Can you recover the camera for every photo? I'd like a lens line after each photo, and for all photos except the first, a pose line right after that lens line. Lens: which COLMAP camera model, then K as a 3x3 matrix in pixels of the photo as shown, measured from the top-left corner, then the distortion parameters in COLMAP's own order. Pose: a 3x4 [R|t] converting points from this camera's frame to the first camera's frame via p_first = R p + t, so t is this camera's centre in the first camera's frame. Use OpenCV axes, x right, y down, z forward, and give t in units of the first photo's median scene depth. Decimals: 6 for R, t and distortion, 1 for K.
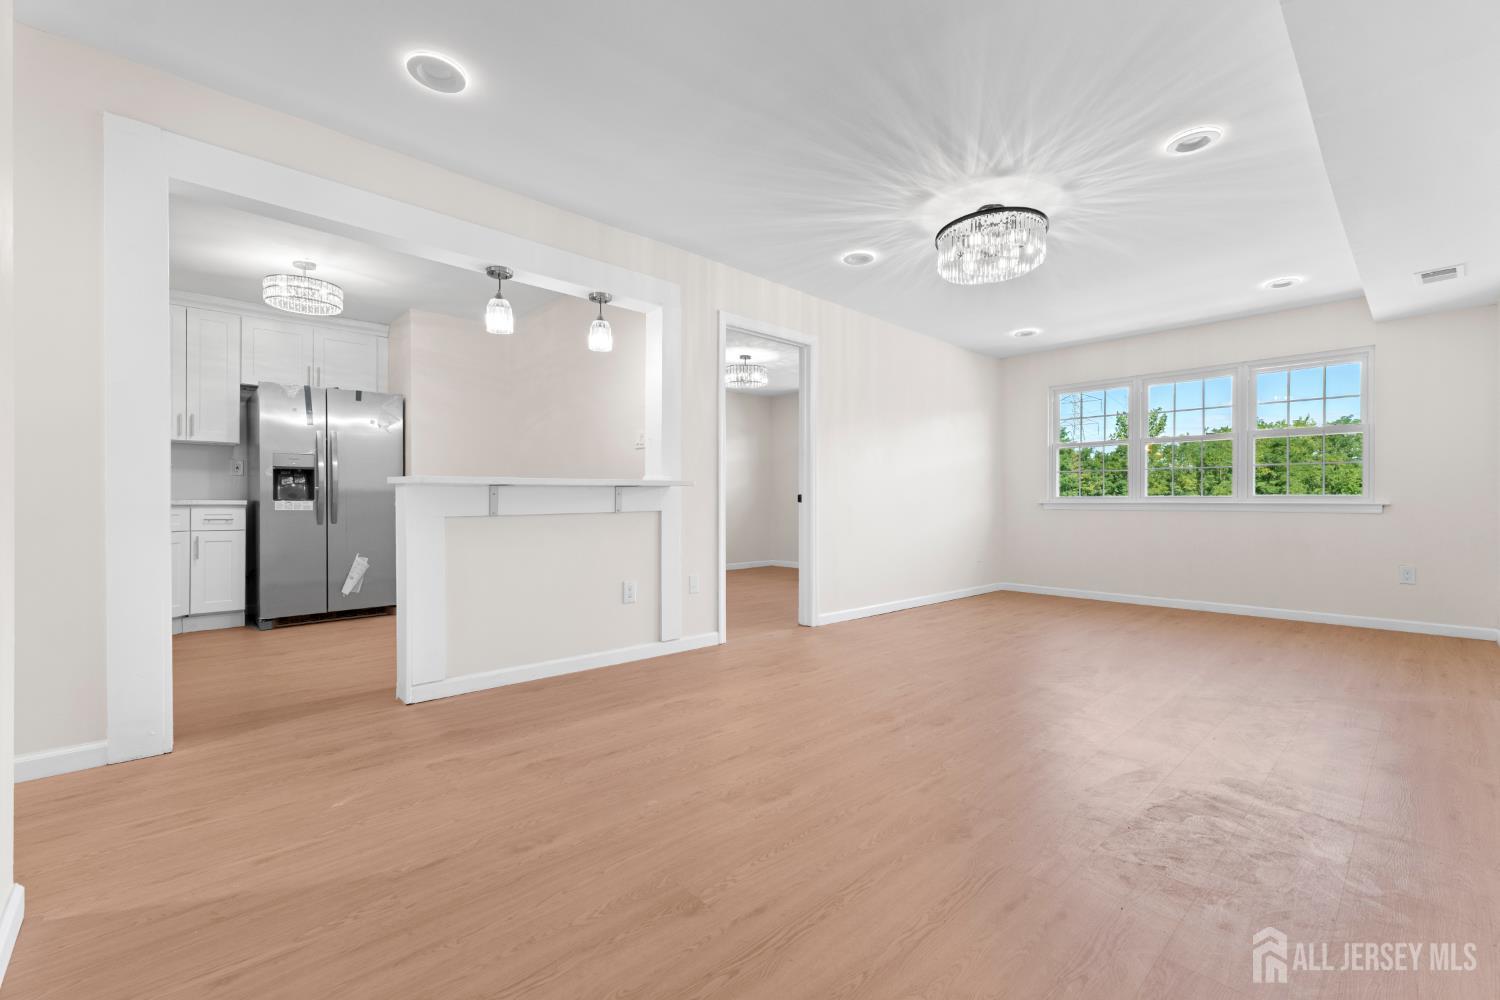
lens RADIAL K [[636.7, 0, 755.1], [0, 636.7, 494.4], [0, 0, 1]] dist [0.001378, 0.000178]
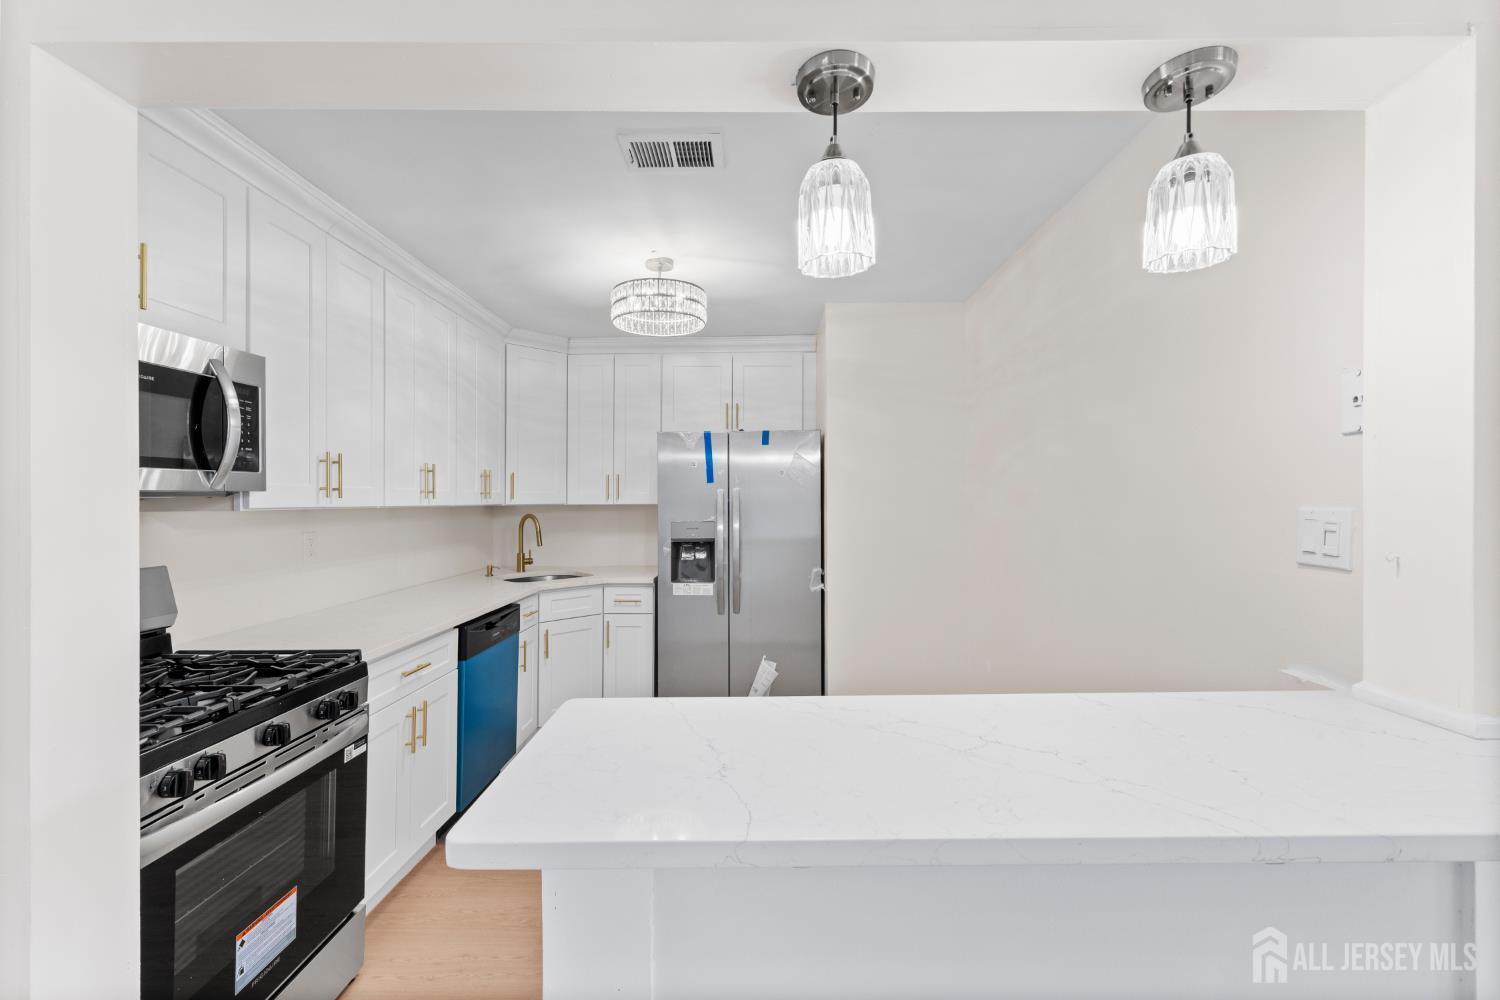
lens RADIAL K [[630.7, 0, 746.9], [0, 630.7, 498.5], [0, 0, 1]] dist [0.000475, 0.000169]
pose [[0.715833, -0.004867, -0.698254, -0.146408], [0.011086, 0.999929, 0.004396, -0.096302], [0.698183, -0.010887, 0.715836, 0.510280]]
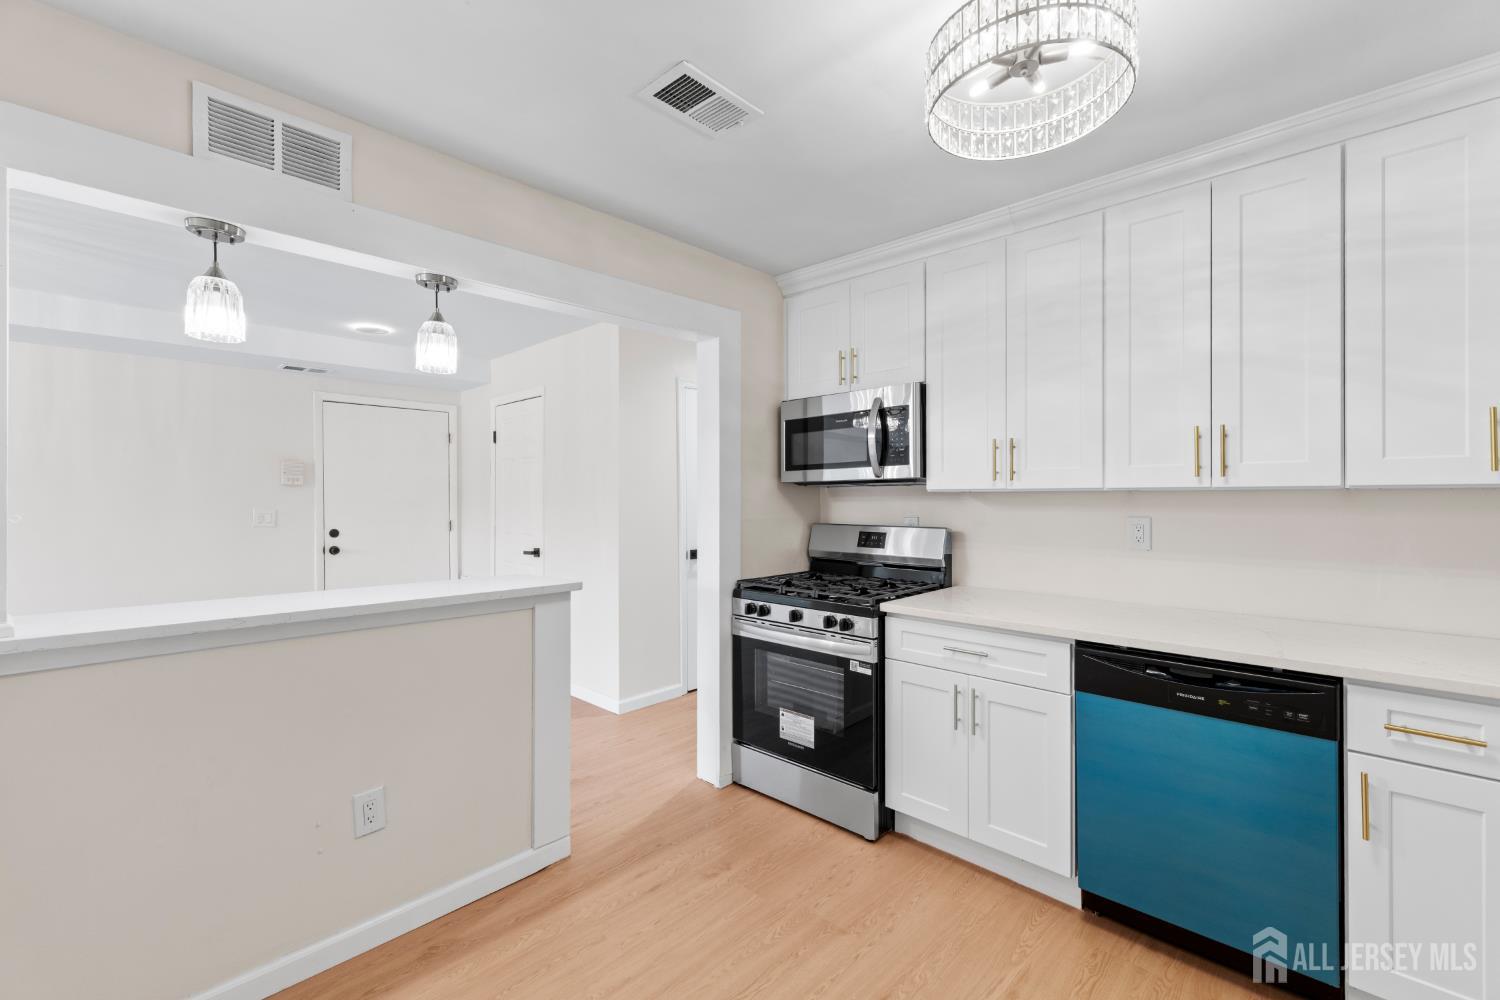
lens RADIAL K [[637.0, 0, 750.0], [0, 637.0, 500.0], [0, 0, 1]] dist [0.000790, 0.000199]
pose [[-0.998076, 0.000752, -0.061997, -0.471317], [0.001039, 0.999989, -0.004597, -0.079735], [0.061993, -0.004652, -0.998066, 1.154587]]
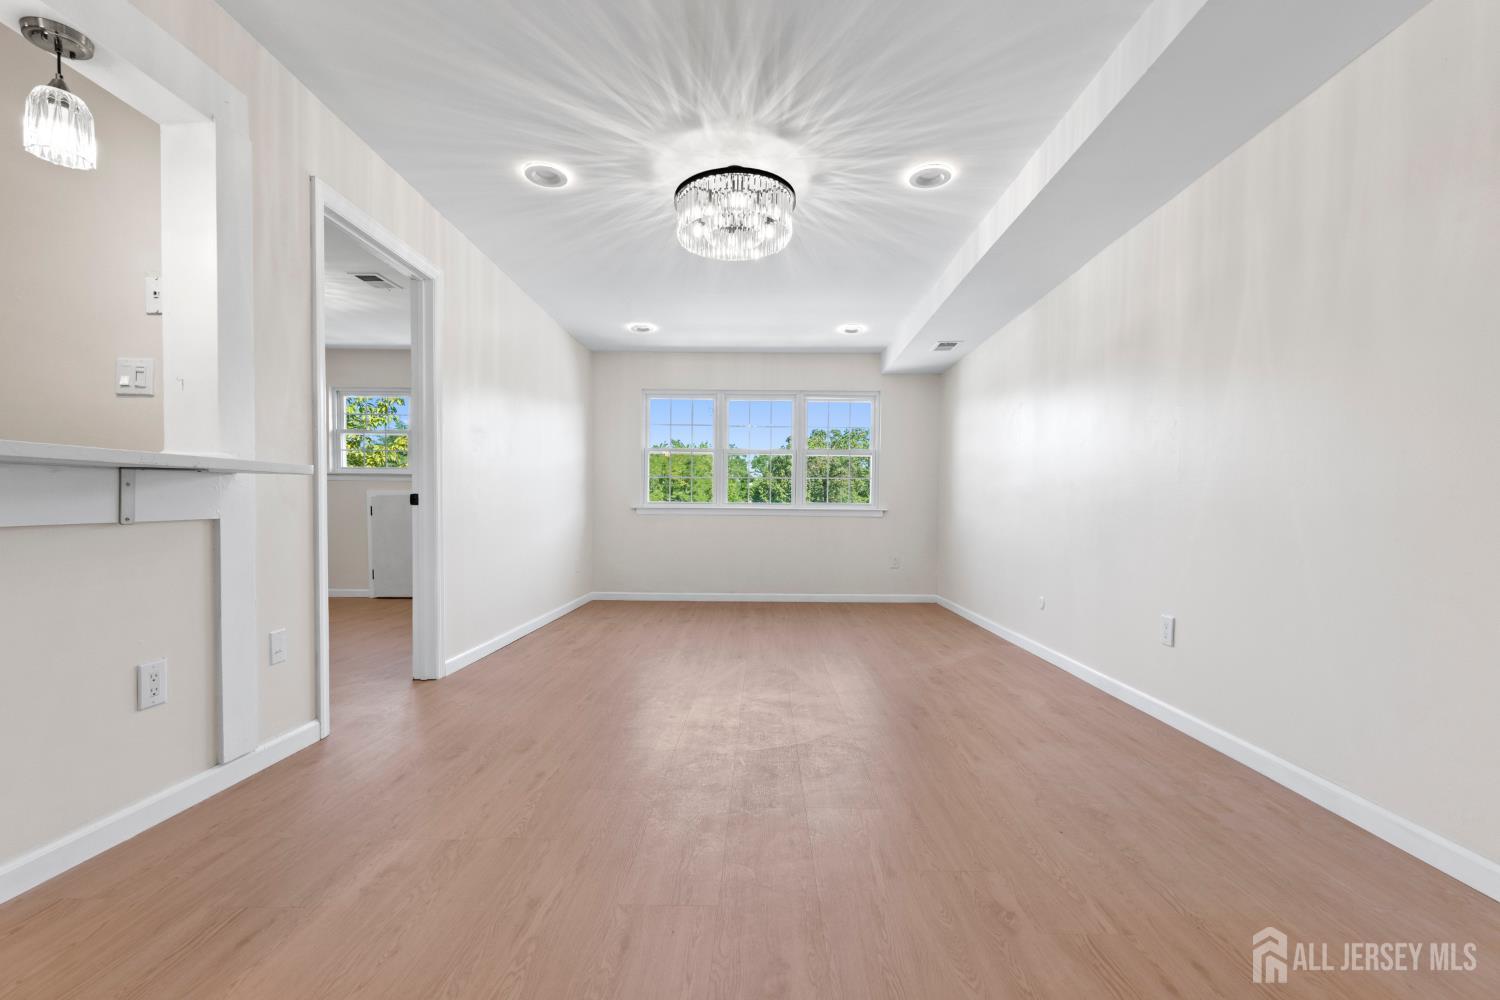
lens RADIAL K [[640.1, 0, 762.4], [0, 640.1, 524.8], [0, 0, 1]] dist [0.001414, -0.000017]
pose [[0.690517, -0.012788, 0.723204, -0.180575], [-0.017297, 0.999266, 0.034185, 0.003796], [-0.723110, -0.036114, 0.689788, 0.254425]]
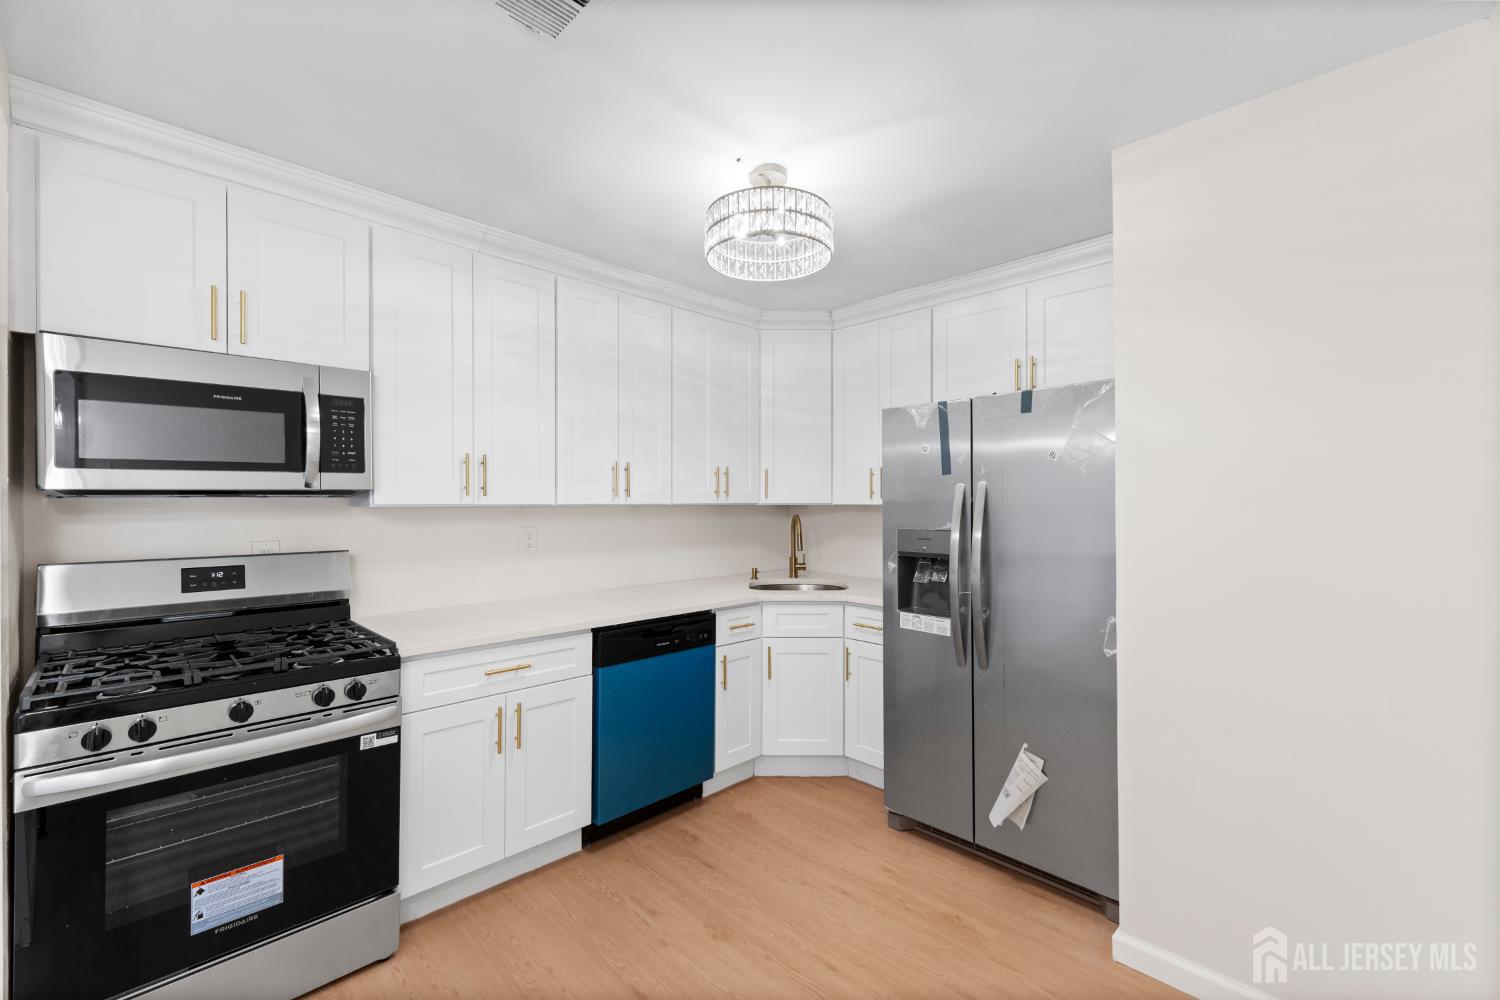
lens RADIAL K [[624.9, 0, 751.1], [0, 624.9, 506.2], [0, 0, 1]] dist [0.001356, 0.000136]
pose [[0.030016, 0.005854, -0.999532, -0.188397], [0.009614, 0.999935, 0.006145, -0.090868], [0.999503, -0.009794, 0.029958, 0.850109]]
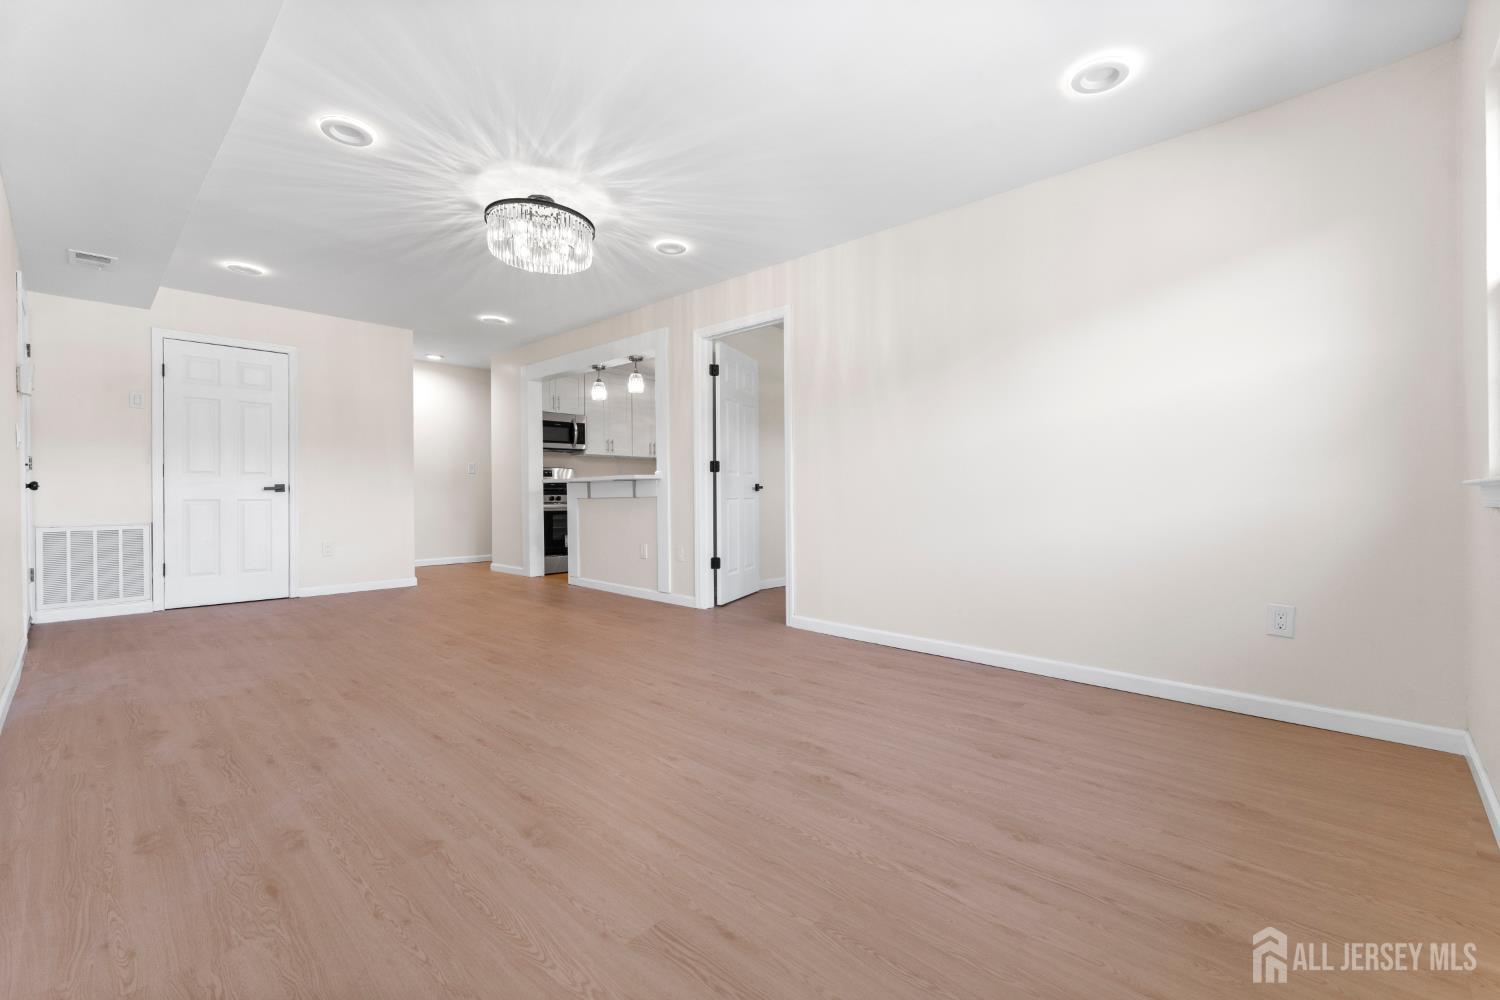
lens RADIAL K [[651.8, 0, 741.1], [0, 651.8, 494.0], [0, 0, 1]] dist [0.082894, -0.000009]
pose [[0.028591, 0.000271, -0.999591, 1.055662], [0.011869, 0.999929, 0.000610, 0.017594], [0.999521, -0.011881, 0.028586, 0.936748]]
